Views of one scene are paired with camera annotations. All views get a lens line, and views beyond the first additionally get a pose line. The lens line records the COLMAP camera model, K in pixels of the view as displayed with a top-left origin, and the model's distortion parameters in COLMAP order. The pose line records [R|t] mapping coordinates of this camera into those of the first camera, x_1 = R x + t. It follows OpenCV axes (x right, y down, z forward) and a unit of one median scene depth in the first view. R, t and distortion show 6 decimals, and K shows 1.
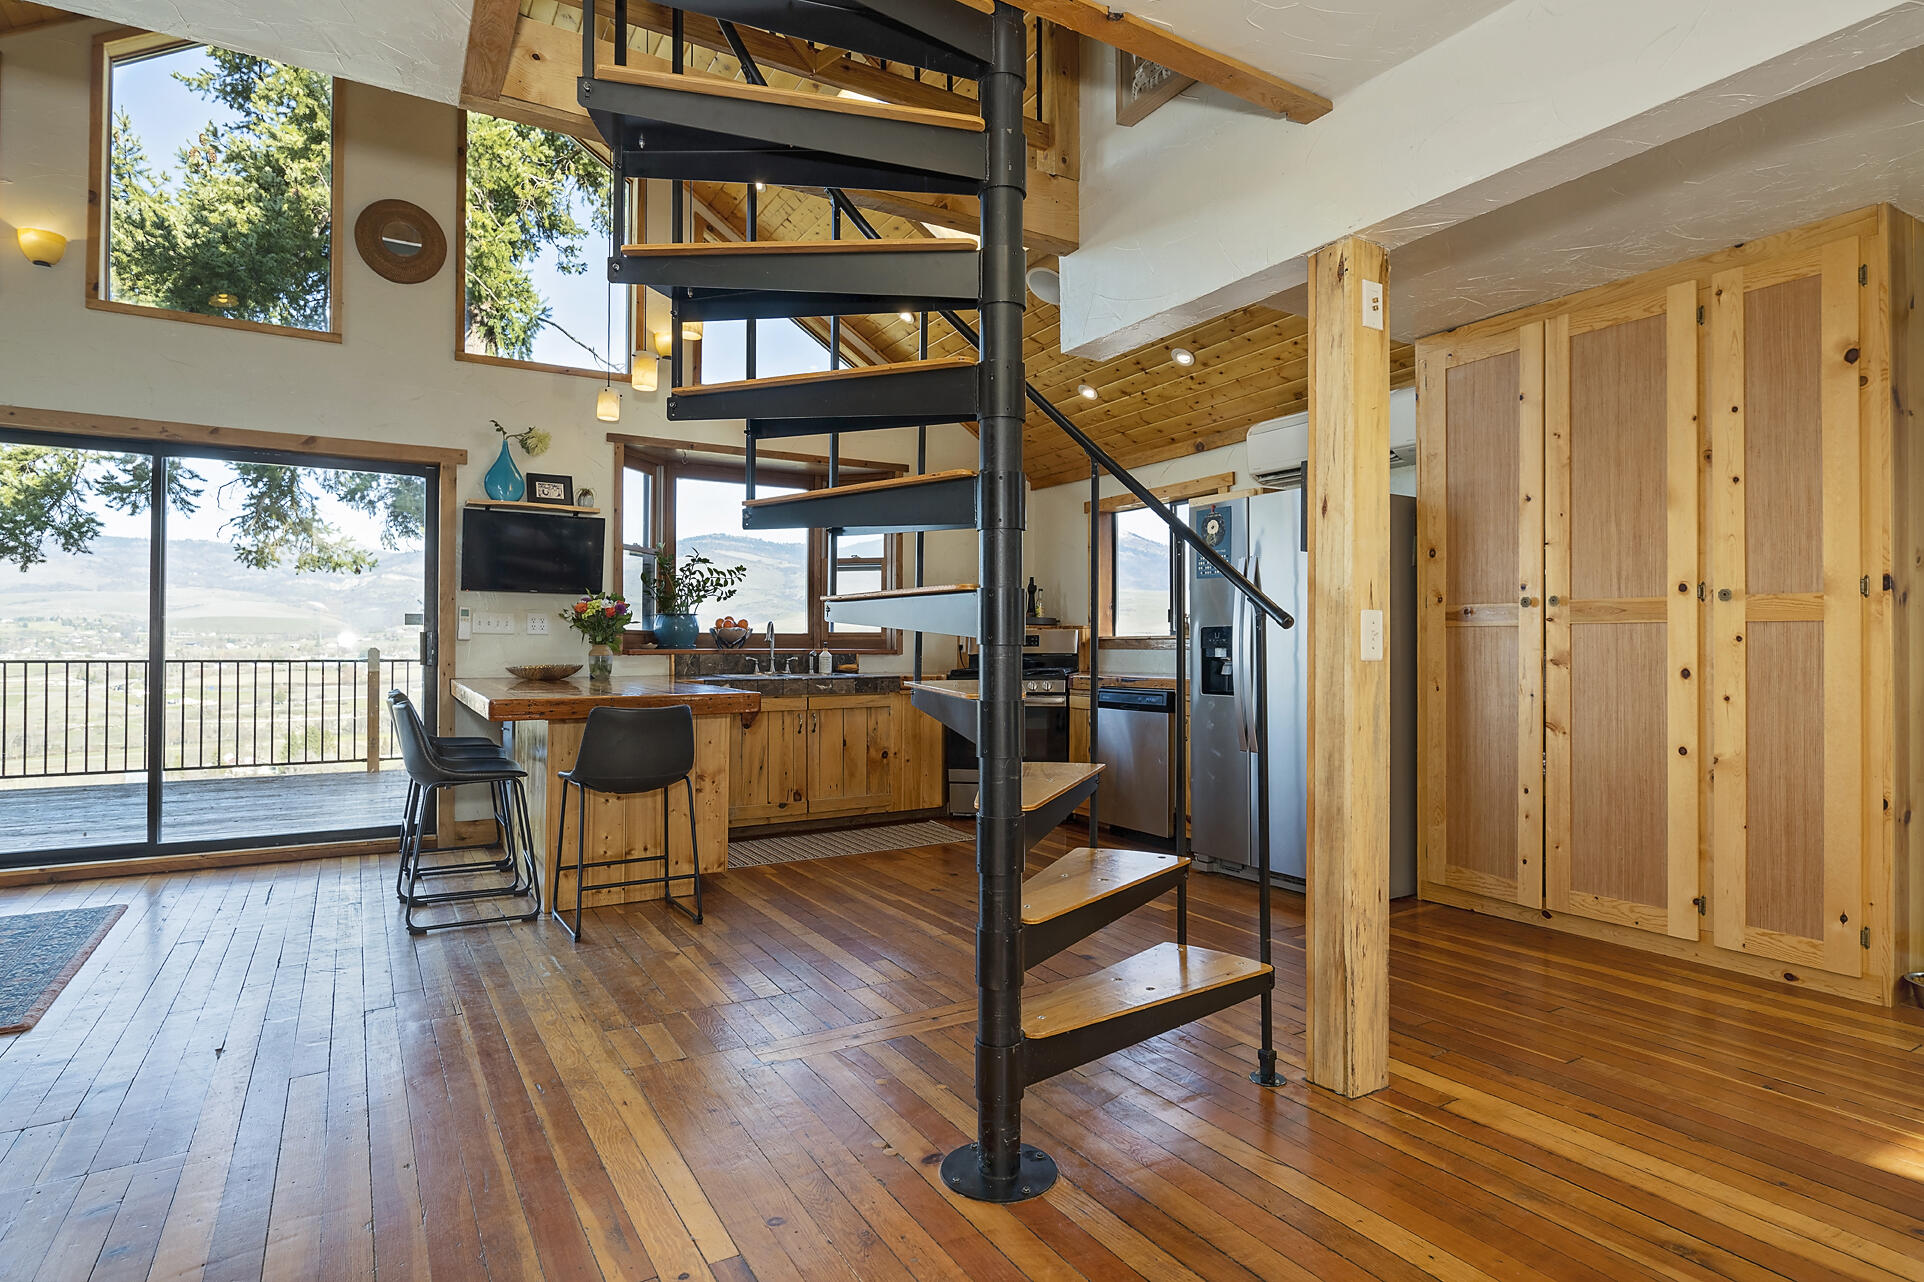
lens RADIAL K [[986.3, 0, 966.0], [0, 986.3, 632.5], [0, 0, 1]] dist [-0.004388, -0.000907]
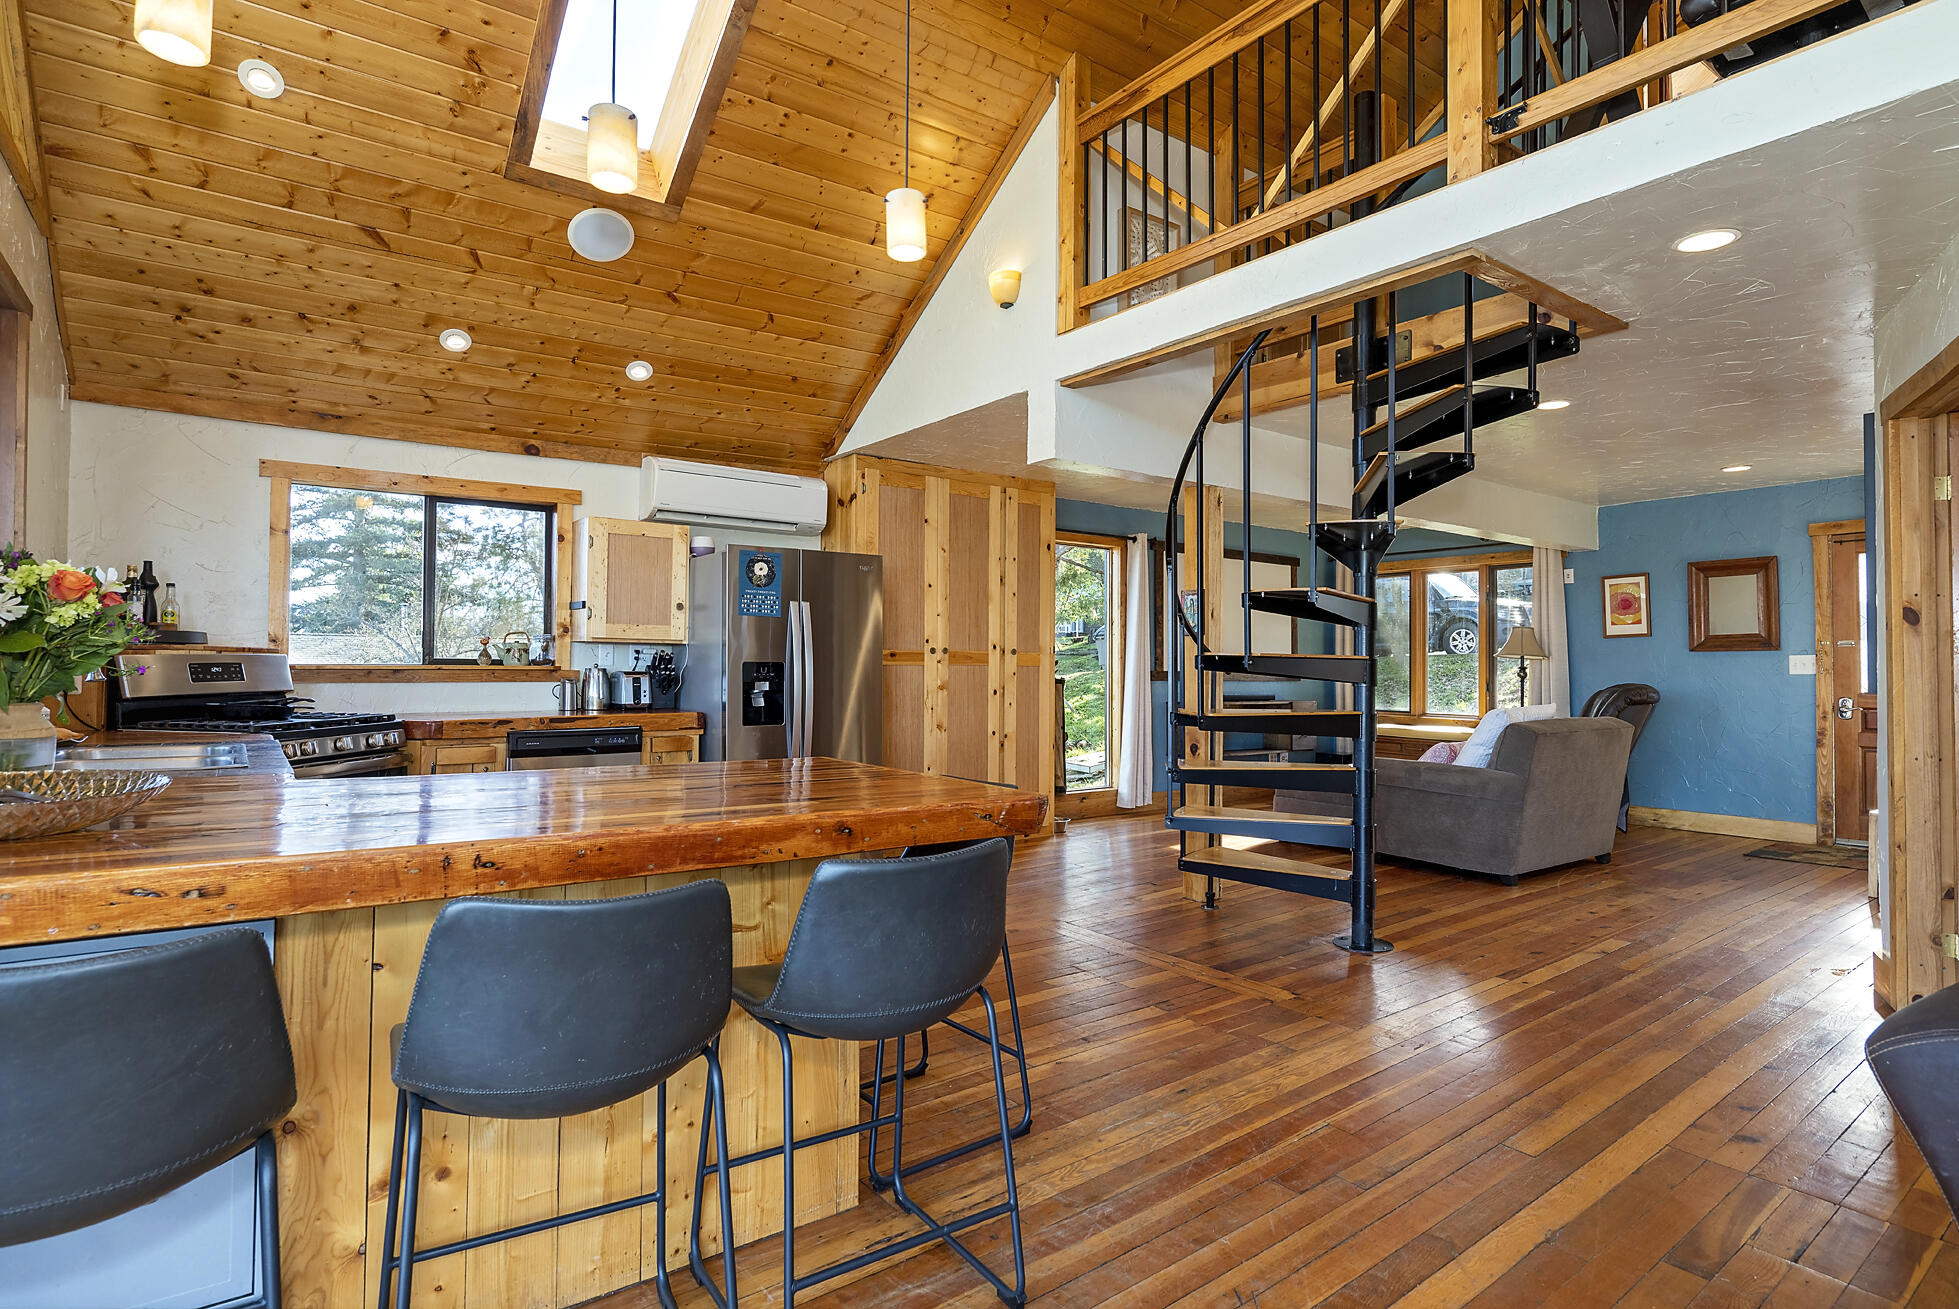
lens RADIAL K [[1004.2, 0, 983.5], [0, 1004.2, 645.8], [0, 0, 1]] dist [-0.004388, -0.000907]
pose [[-0.093701, 0.016596, 0.995462, -1.188207], [-0.019025, 0.999649, -0.018457, -0.011439], [-0.995419, -0.020668, -0.093353, 1.200699]]
